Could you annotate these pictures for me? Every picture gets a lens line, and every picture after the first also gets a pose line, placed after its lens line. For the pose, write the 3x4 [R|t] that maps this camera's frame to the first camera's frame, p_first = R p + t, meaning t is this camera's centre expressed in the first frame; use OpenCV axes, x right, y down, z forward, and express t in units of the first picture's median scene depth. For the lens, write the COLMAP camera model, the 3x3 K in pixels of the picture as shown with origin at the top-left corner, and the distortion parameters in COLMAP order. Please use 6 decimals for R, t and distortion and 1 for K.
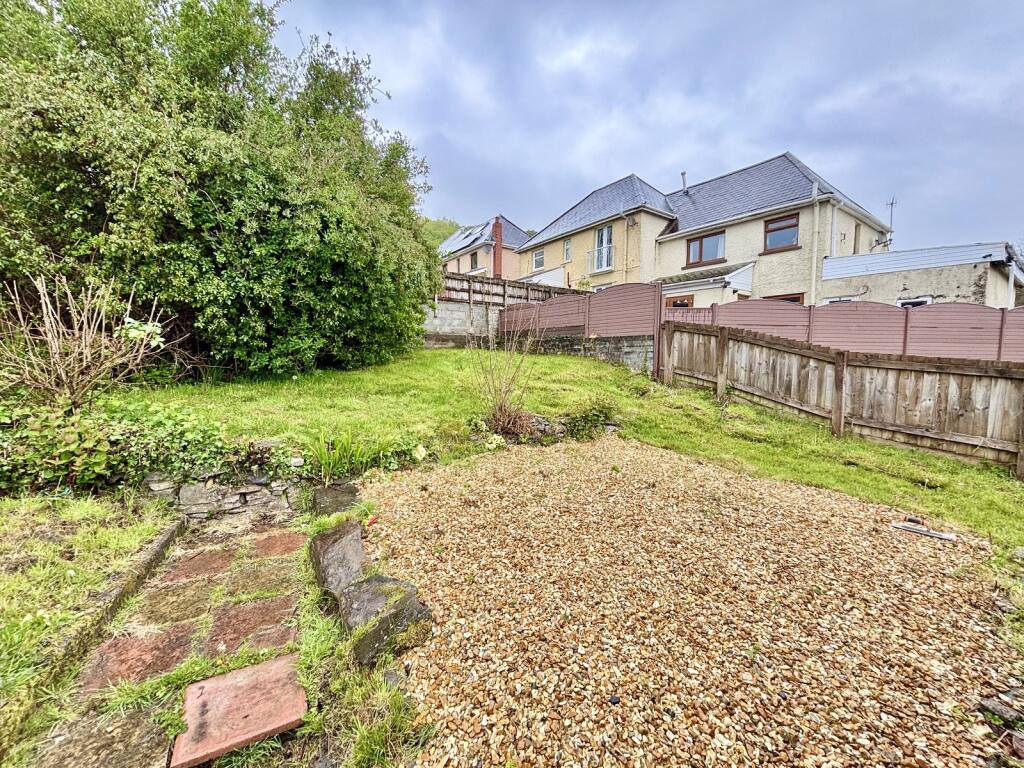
lens RADIAL K [[412.4, 0, 510.2], [0, 412.4, 384.9], [0, 0, 1]] dist [0.001005, -0.000711]
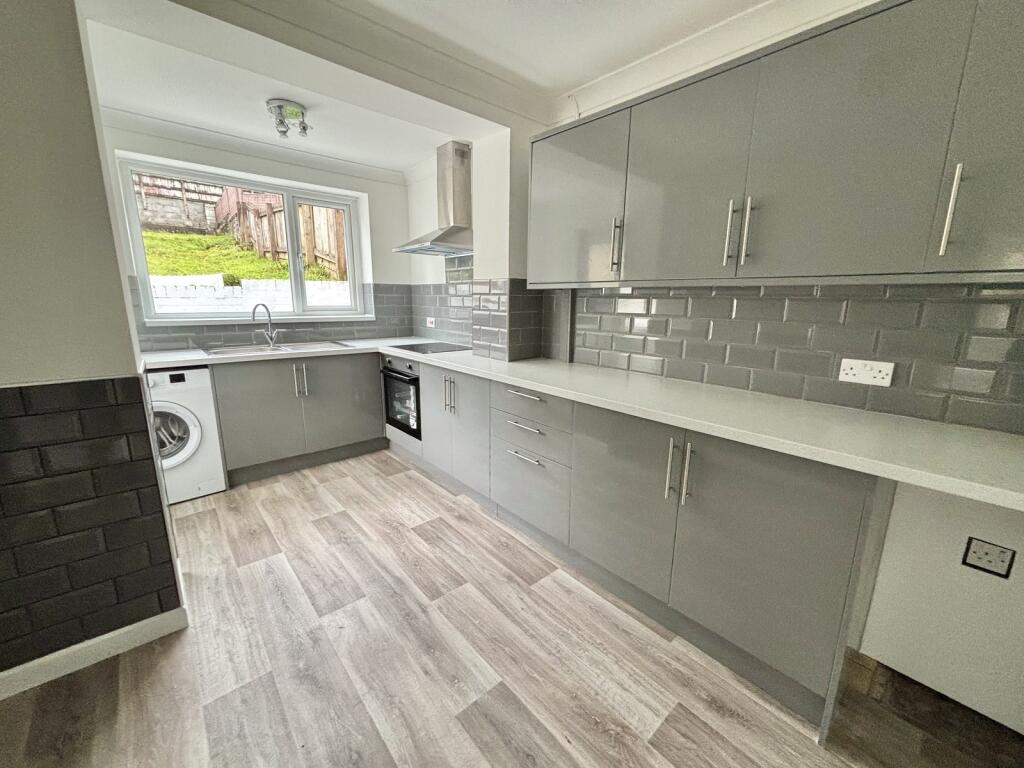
lens RADIAL K [[412.4, 0, 513.3], [0, 412.4, 380.7], [0, 0, 1]] dist [0.001005, -0.000711]
pose [[0.992566, -0.023275, 0.119463, 0.753811], [0.006887, 0.990712, 0.135804, 0.185892], [-0.121514, -0.133972, 0.983507, -0.432087]]
